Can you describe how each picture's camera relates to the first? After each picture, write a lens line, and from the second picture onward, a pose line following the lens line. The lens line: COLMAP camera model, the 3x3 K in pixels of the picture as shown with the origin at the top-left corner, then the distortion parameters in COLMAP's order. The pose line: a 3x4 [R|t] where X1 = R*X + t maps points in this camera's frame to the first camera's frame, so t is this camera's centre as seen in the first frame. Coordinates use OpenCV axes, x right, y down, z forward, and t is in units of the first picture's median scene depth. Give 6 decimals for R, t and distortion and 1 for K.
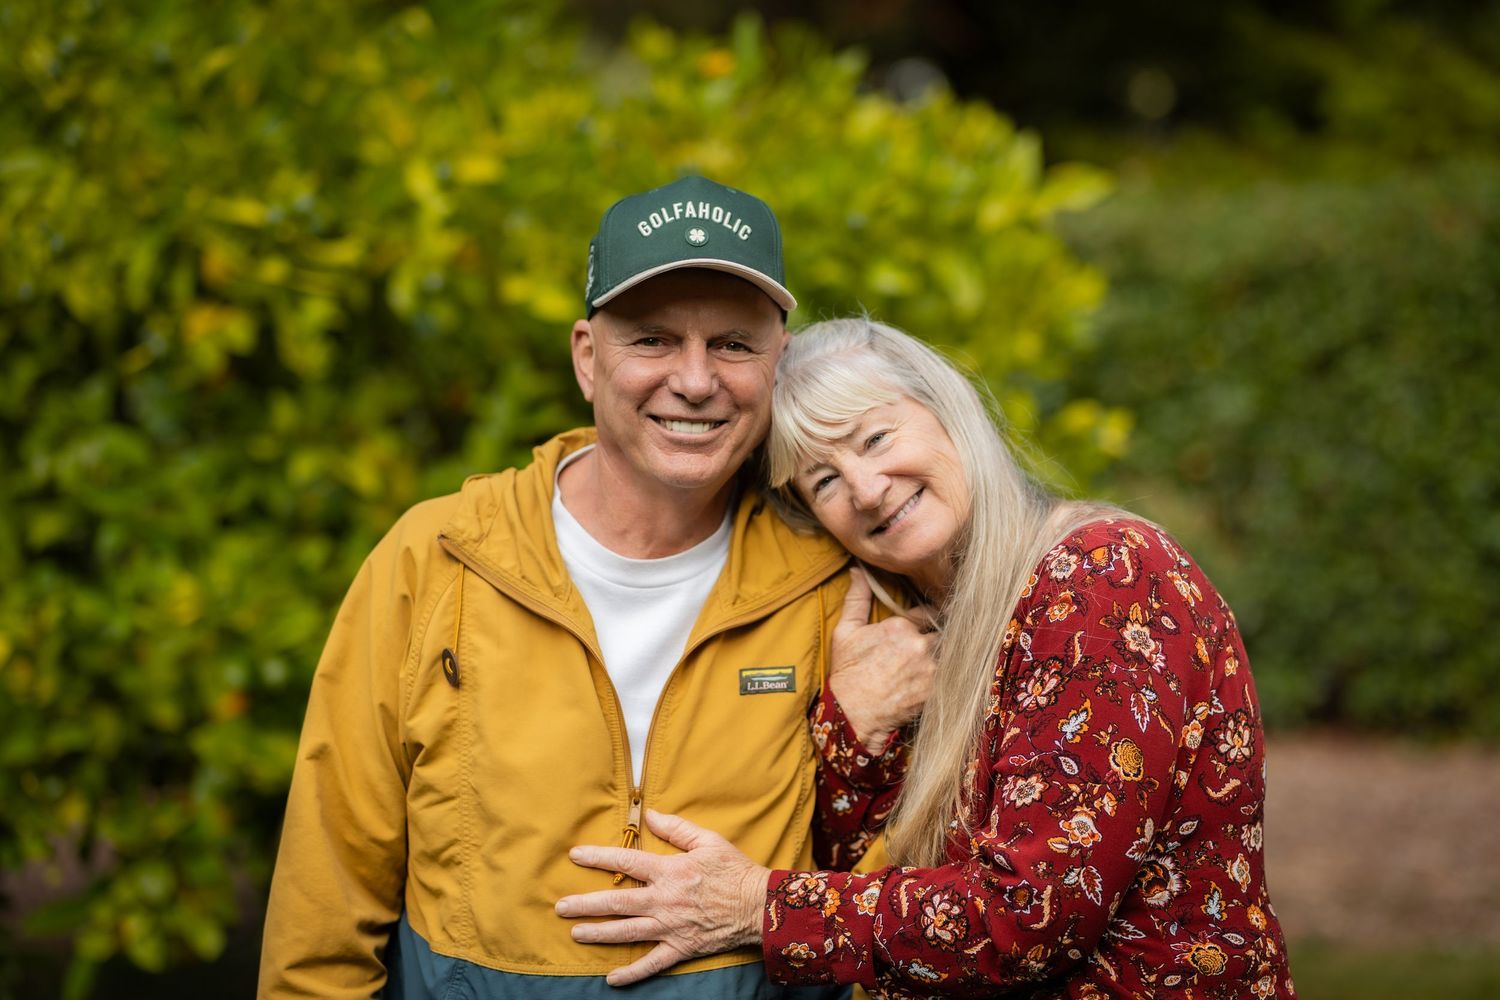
lens RADIAL K [[3867.5, 0, 750.0], [0, 3867.5, 500.0], [0, 0, 1]] dist [0.447329, -0.019489]
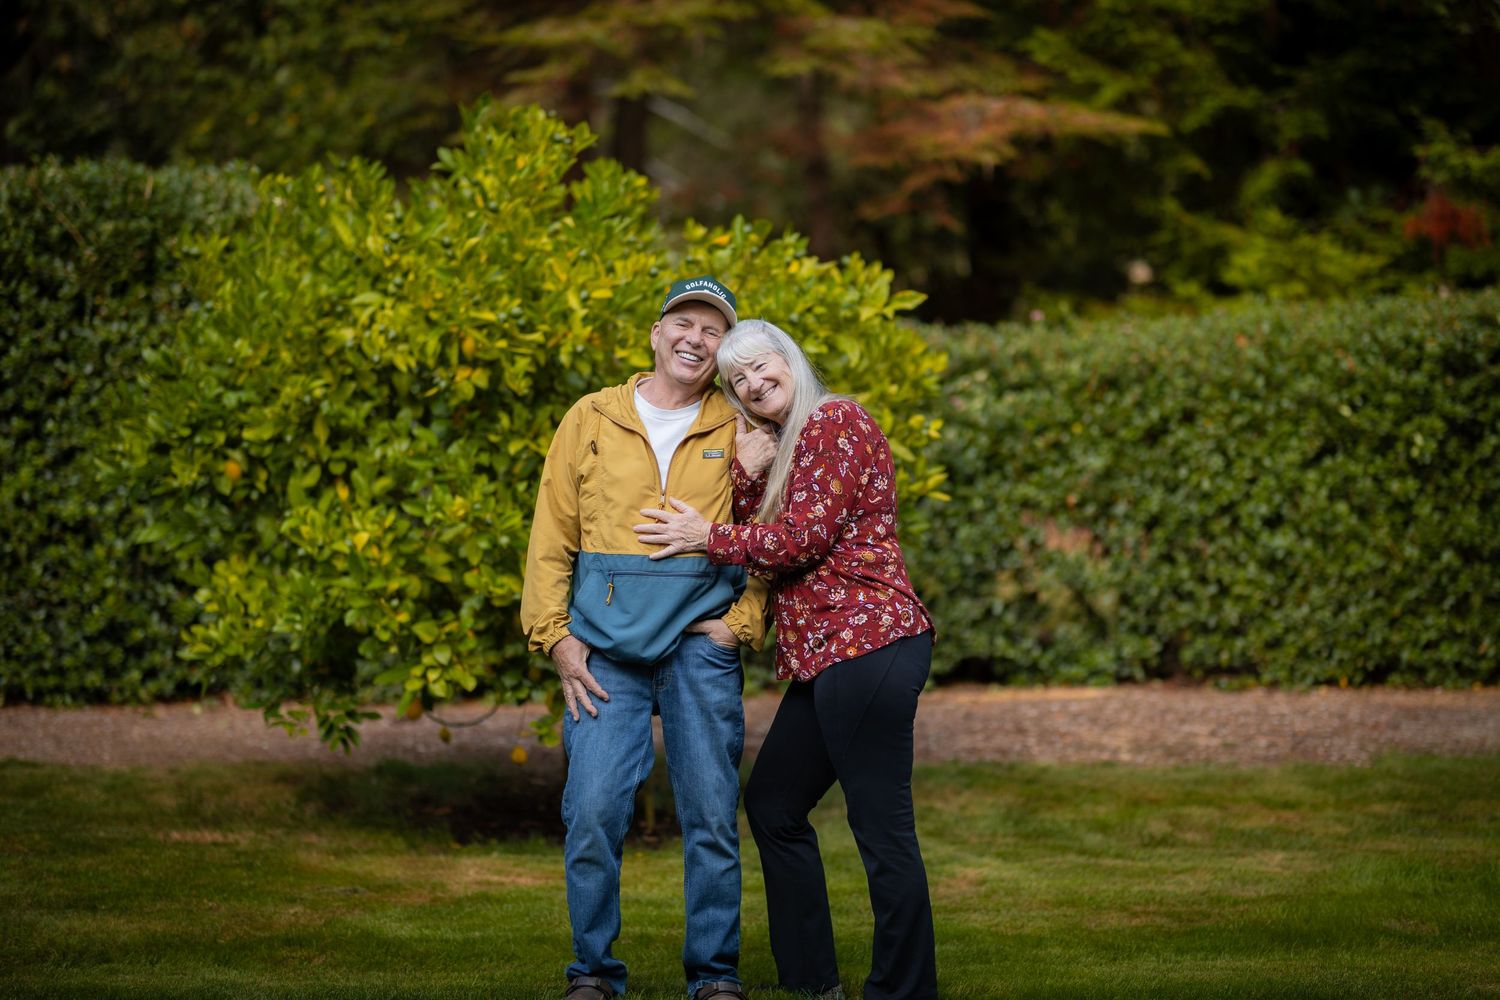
lens RADIAL K [[3867.5, 0, 750.0], [0, 3867.5, 500.0], [0, 0, 1]] dist [0.447329, -0.019489]
pose [[0.999450, -0.010570, -0.031433, 0.066565], [0.009099, 0.998873, -0.046580, 0.112543], [0.031890, 0.046269, 0.998420, -0.963950]]
